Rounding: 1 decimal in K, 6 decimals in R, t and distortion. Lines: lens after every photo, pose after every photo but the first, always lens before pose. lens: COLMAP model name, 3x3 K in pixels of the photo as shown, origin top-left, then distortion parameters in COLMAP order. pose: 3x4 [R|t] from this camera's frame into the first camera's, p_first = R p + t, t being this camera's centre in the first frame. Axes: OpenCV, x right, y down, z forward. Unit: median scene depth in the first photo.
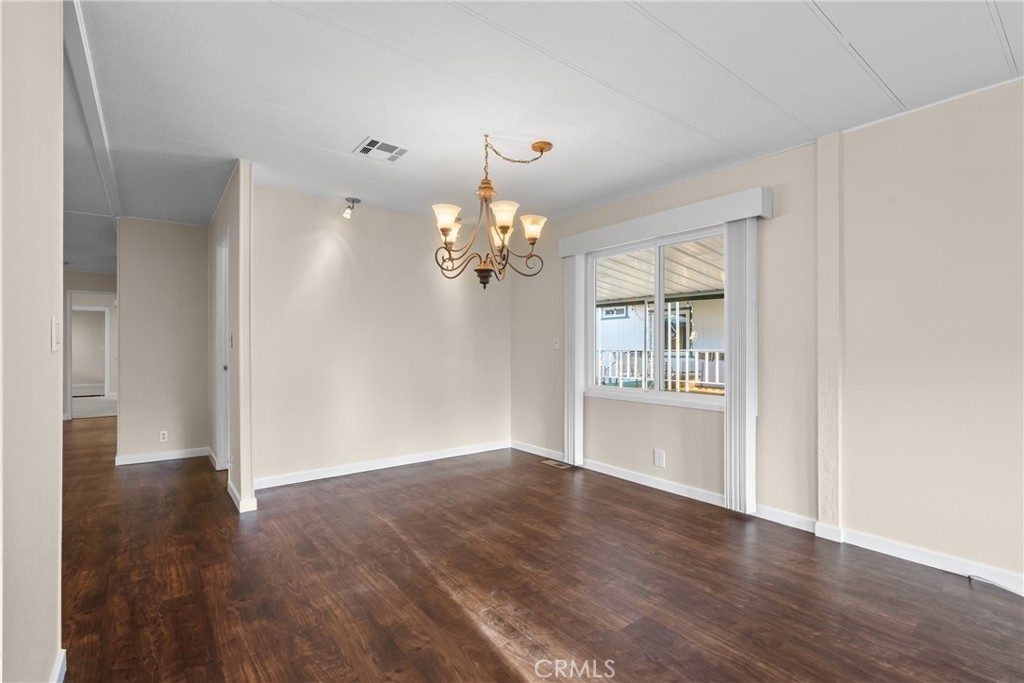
lens RADIAL K [[470.0, 0, 512.0], [0, 470.0, 341.5], [0, 0, 1]] dist [-0.001392, 0.000375]
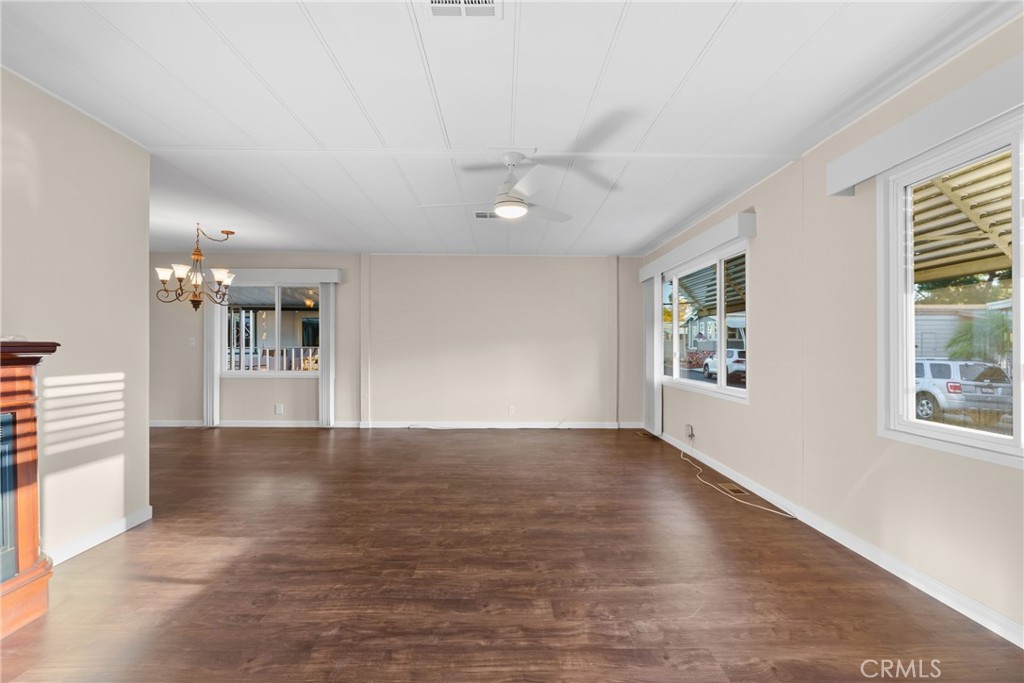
lens RADIAL K [[470.0, 0, 512.0], [0, 470.0, 341.5], [0, 0, 1]] dist [-0.001392, 0.000375]
pose [[0.614352, 0.005345, 0.789014, -0.710136], [-0.008522, 0.999964, -0.000138, -0.008991], [-0.788986, -0.006639, 0.614376, -0.991661]]
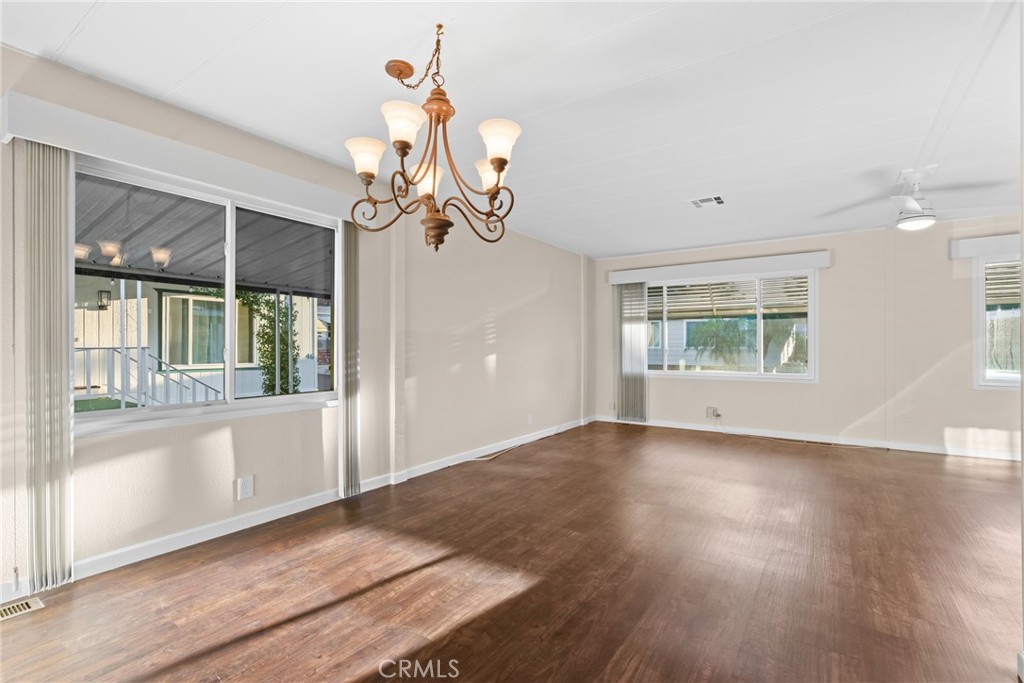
lens RADIAL K [[470.0, 0, 512.0], [0, 470.0, 341.5], [0, 0, 1]] dist [-0.001392, 0.000375]
pose [[-0.298747, 0.008998, 0.954290, -0.725748], [-0.004018, 0.999935, -0.010686, 0.023948], [-0.954324, -0.007027, -0.298691, 1.096263]]
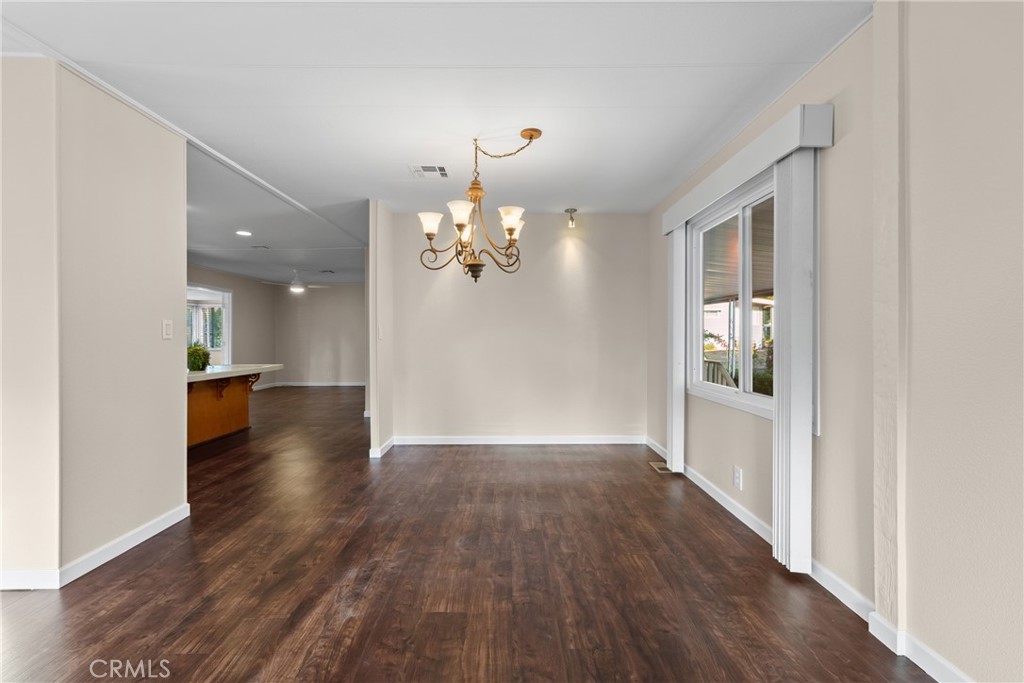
lens RADIAL K [[465.5, 0, 513.0], [0, 465.5, 334.8], [0, 0, 1]] dist [-0.003360, -0.000332]
pose [[0.791149, -0.001138, -0.611622, 0.659944], [0.005373, 0.999973, 0.005089, 0.003662], [0.611599, -0.007312, 0.791134, 0.209090]]
